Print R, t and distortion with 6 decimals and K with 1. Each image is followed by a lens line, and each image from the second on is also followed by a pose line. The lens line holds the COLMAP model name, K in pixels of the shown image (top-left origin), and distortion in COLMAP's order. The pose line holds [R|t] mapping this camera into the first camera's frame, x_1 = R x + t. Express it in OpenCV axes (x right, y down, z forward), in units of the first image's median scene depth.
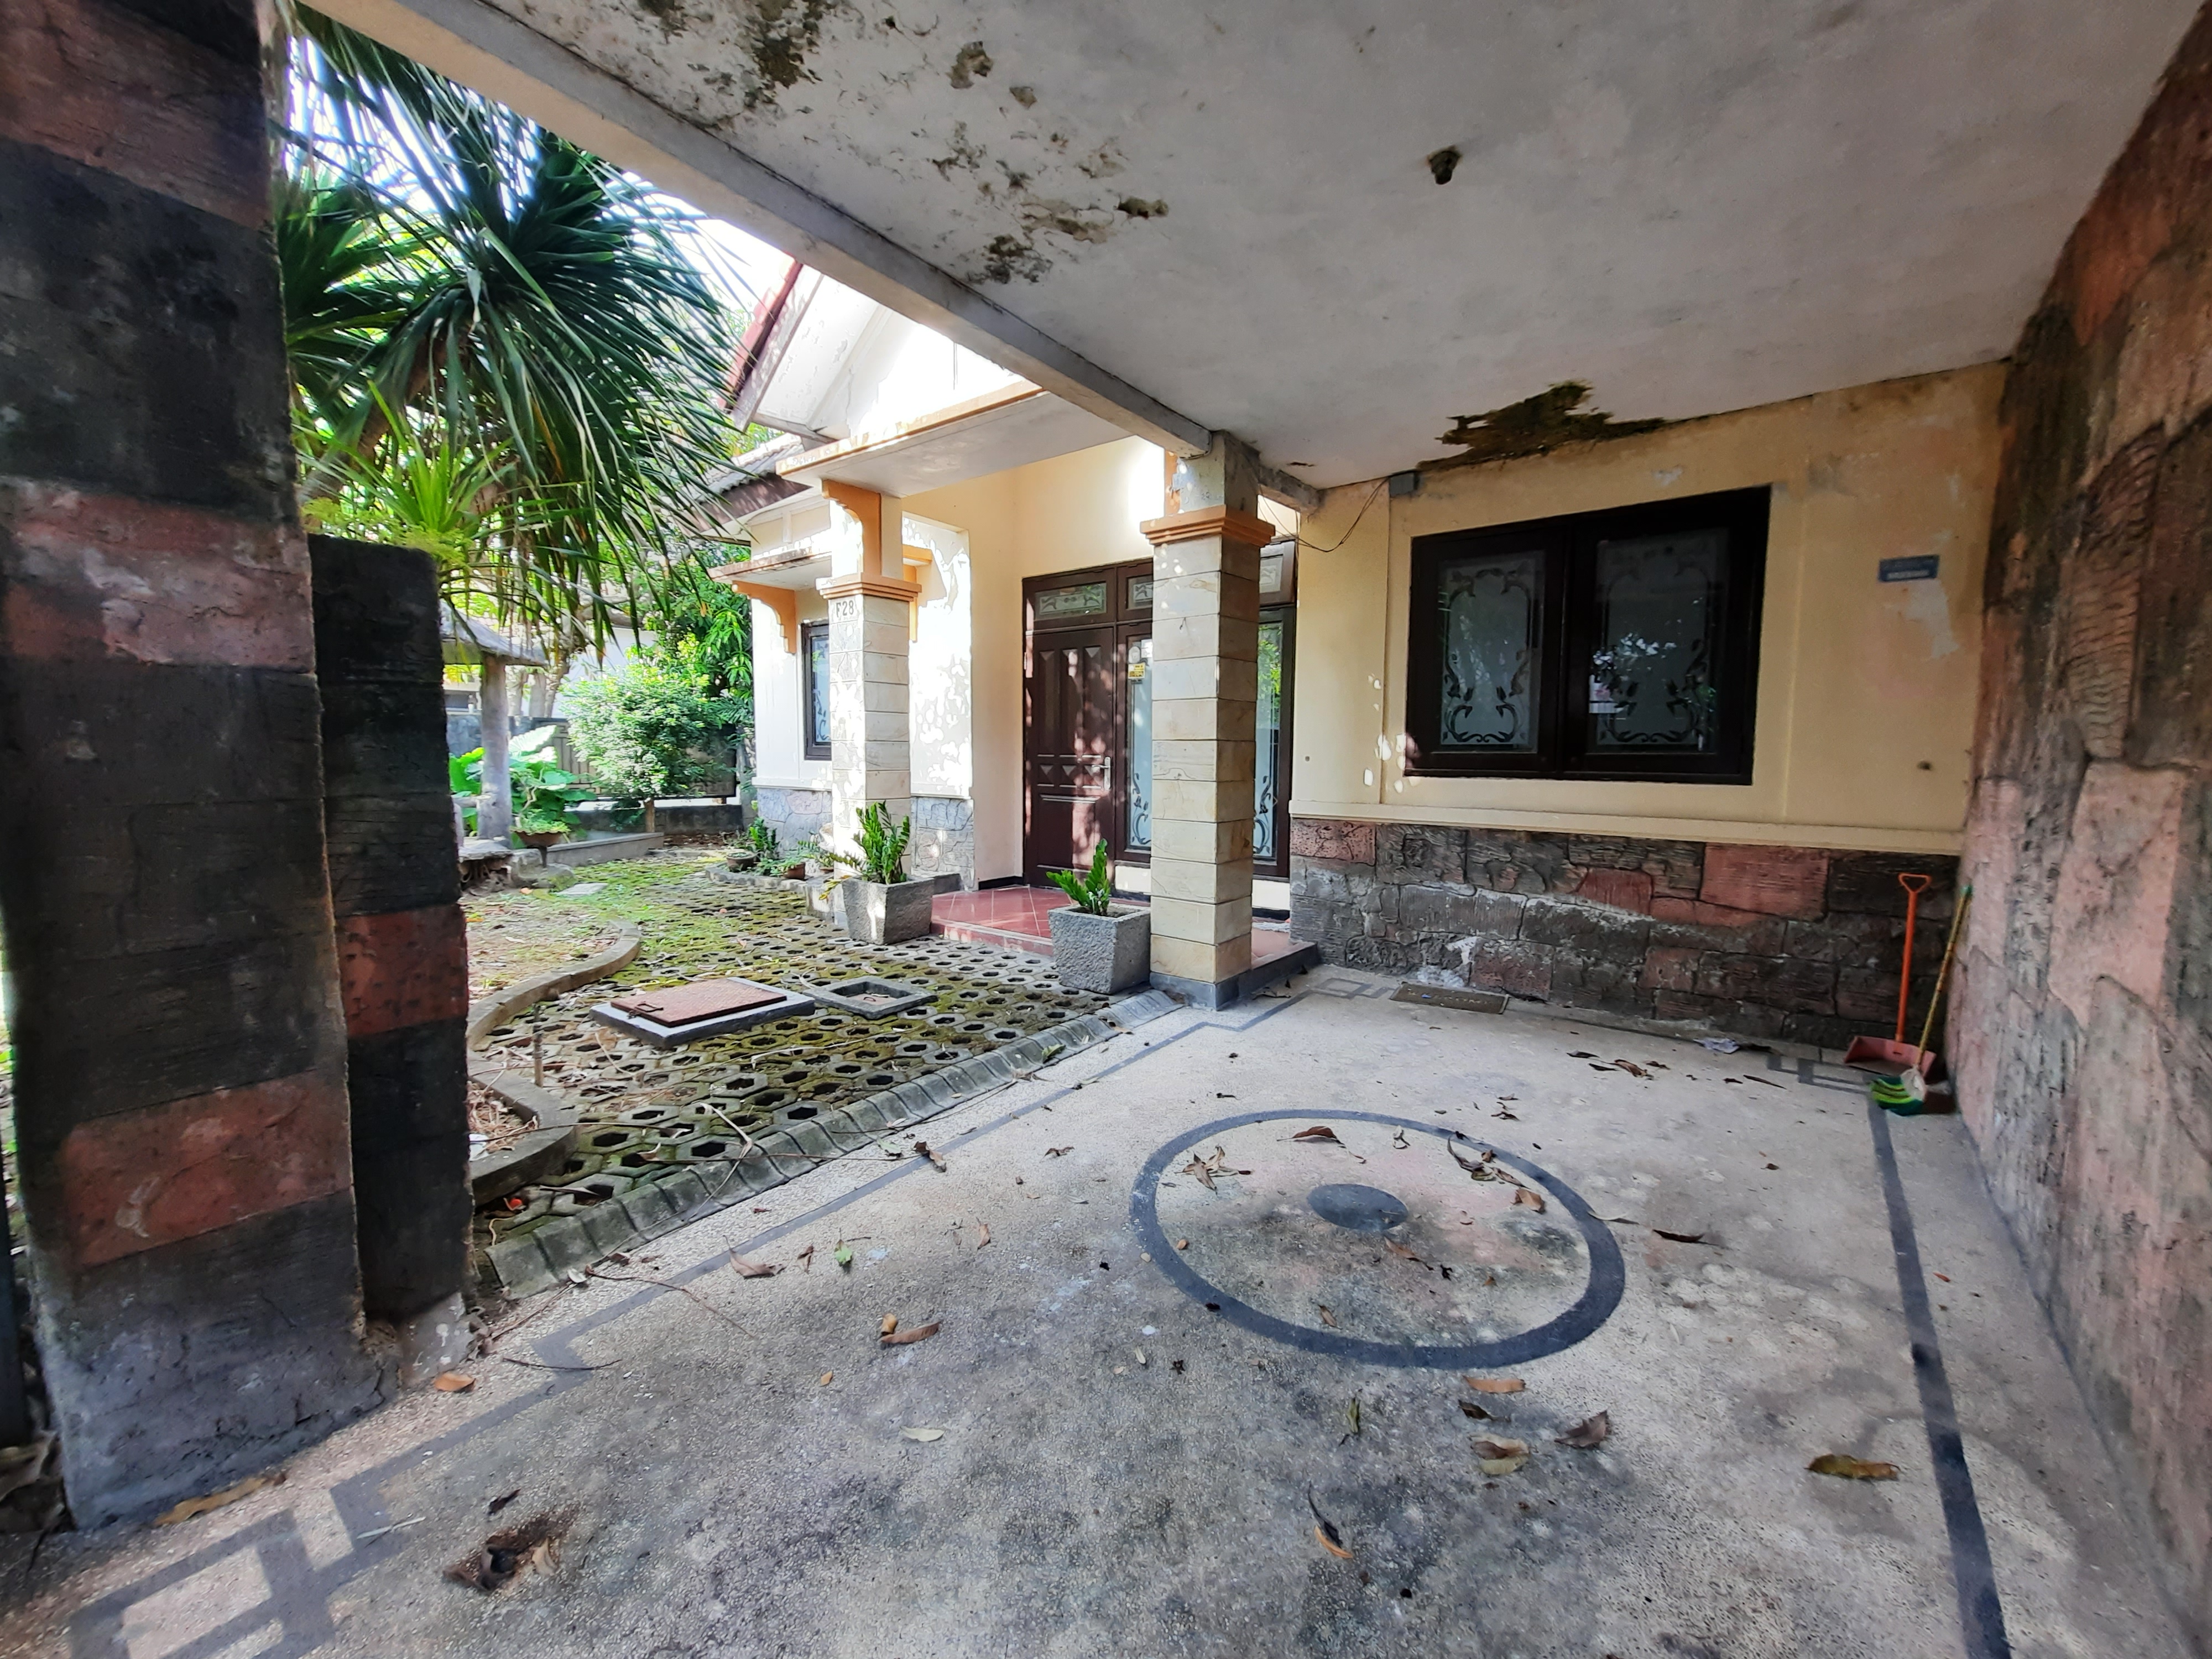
lens RADIAL K [[881.0, 0, 1106.0], [0, 881.0, 829.5], [0, 0, 1]] dist [0.016299, -0.000307]
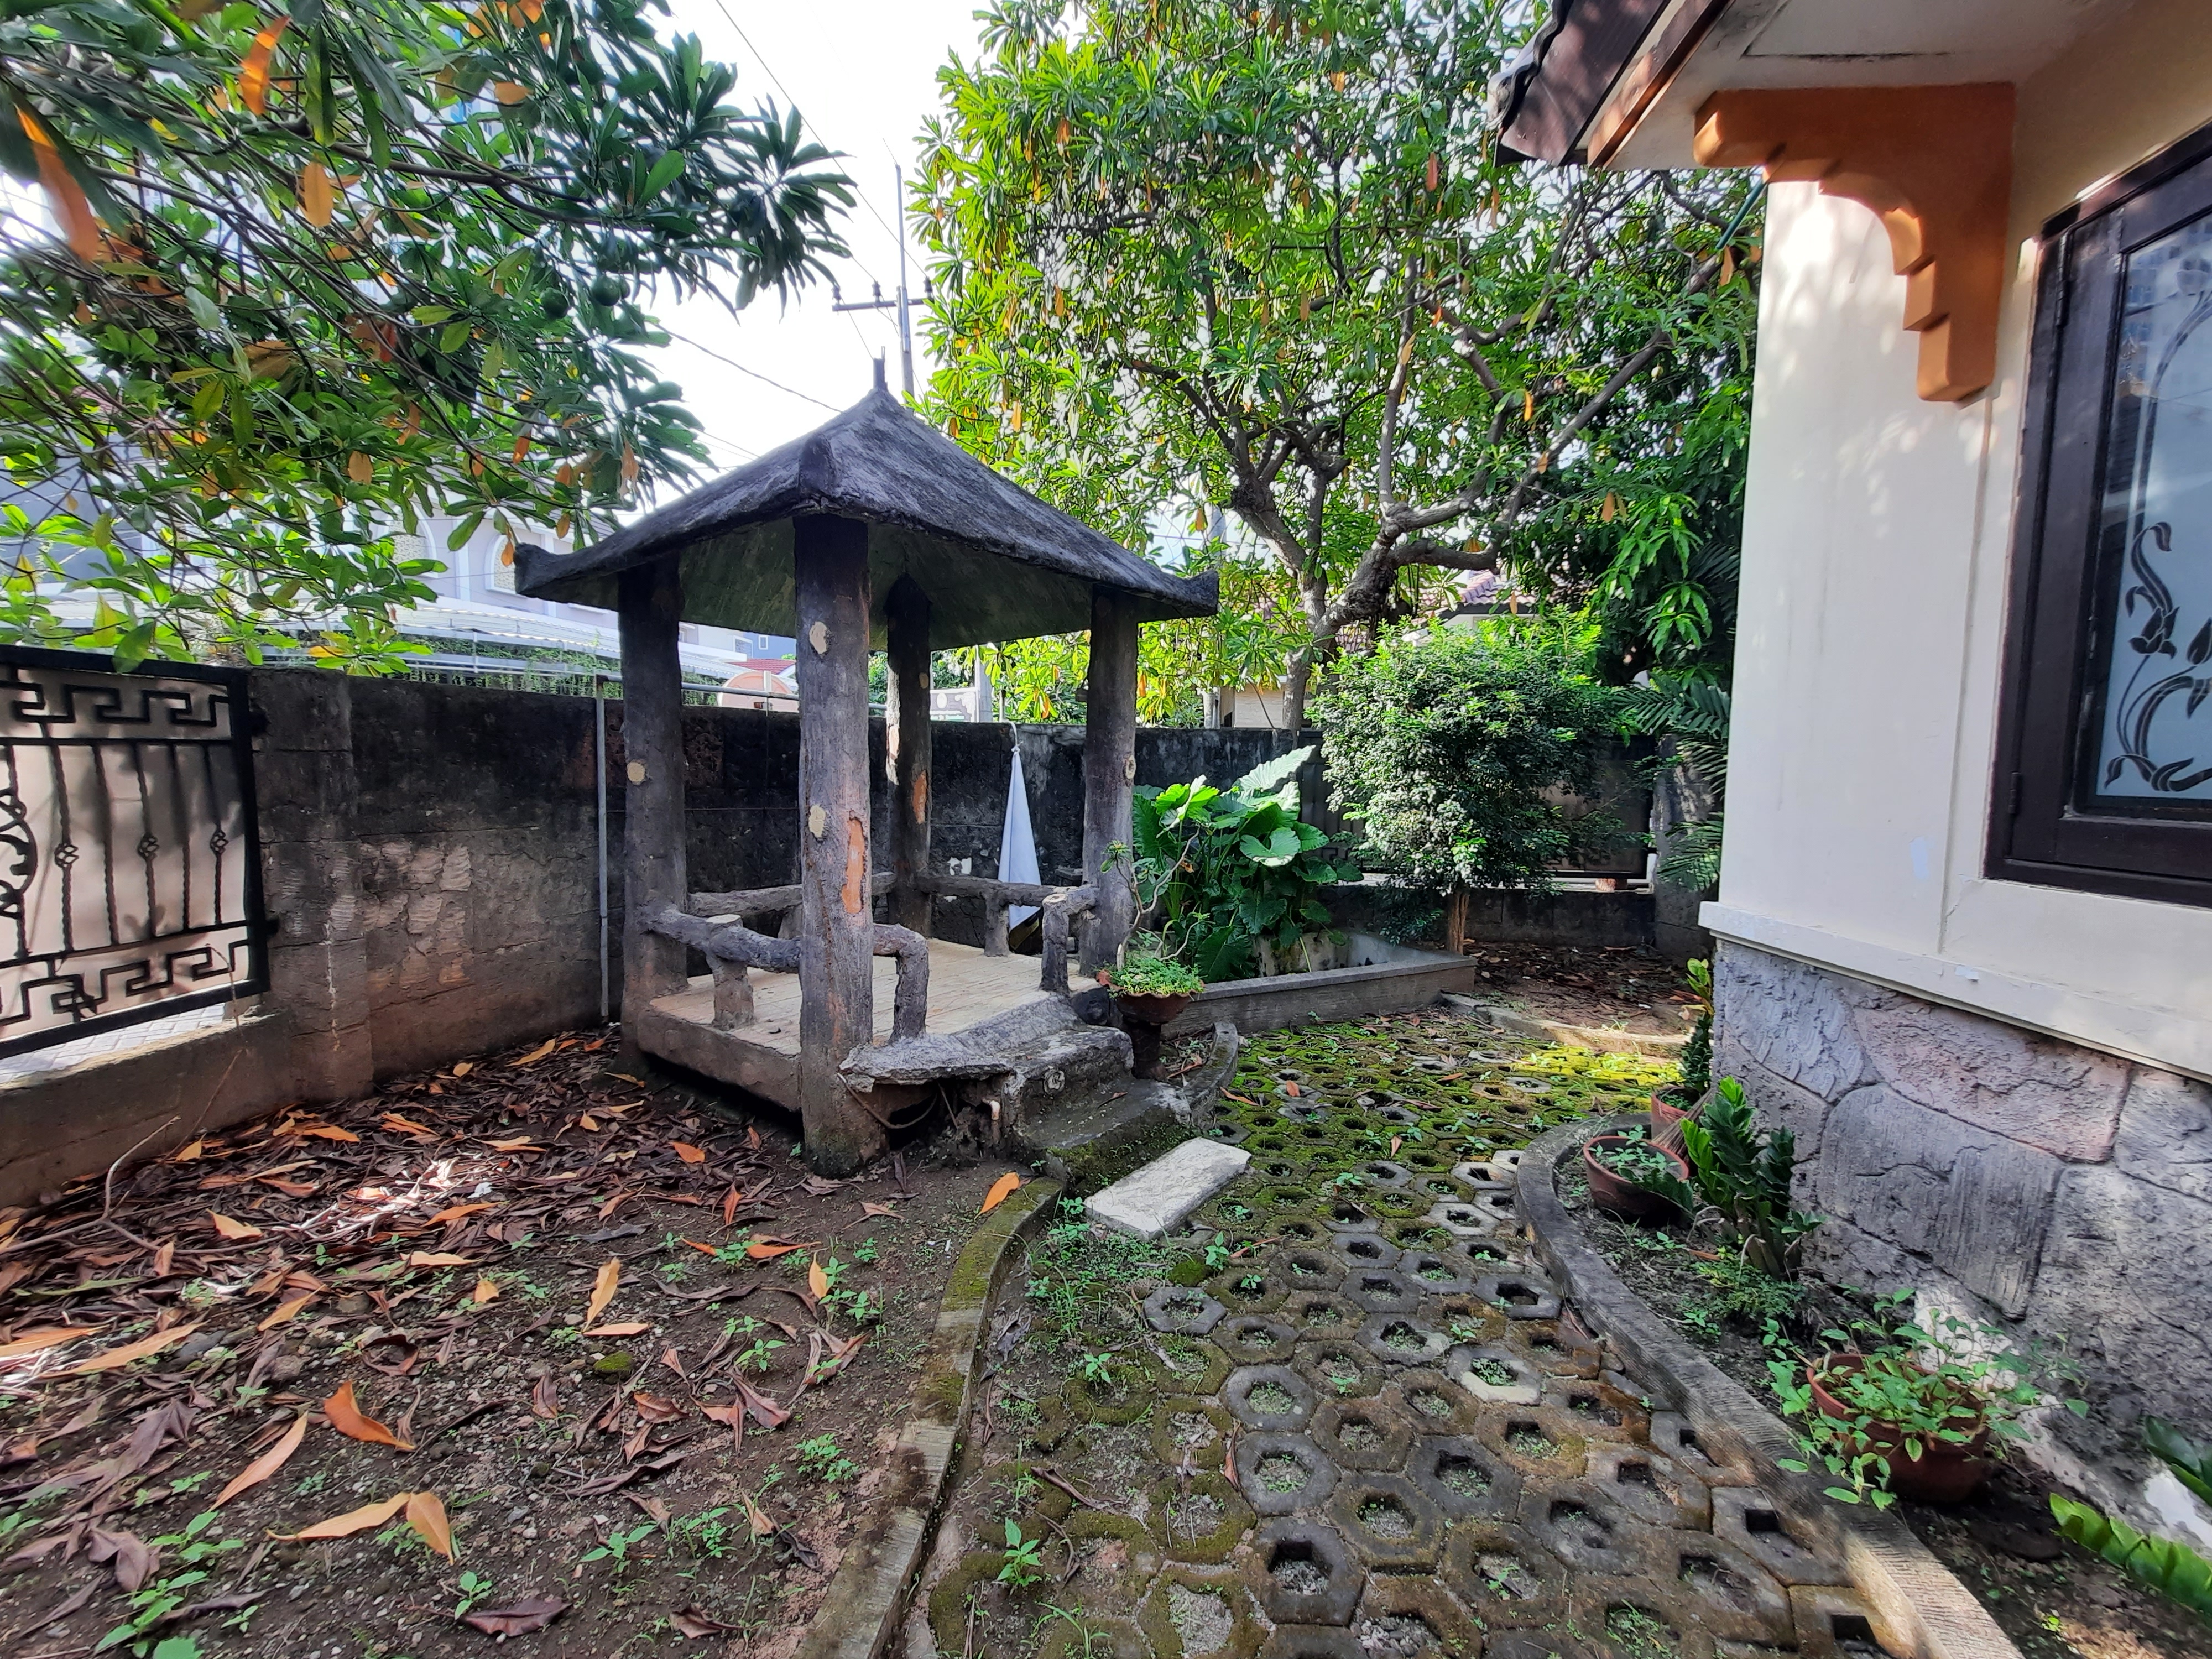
lens RADIAL K [[874.3, 0, 1102.5], [0, 874.3, 841.9], [0, 0, 1]] dist [0.000749, 0.000059]
pose [[0.576229, 0.067936, -0.814460, -0.240897], [-0.076500, 0.996648, 0.029010, -0.061742], [0.813700, 0.045590, 0.579494, 0.575403]]
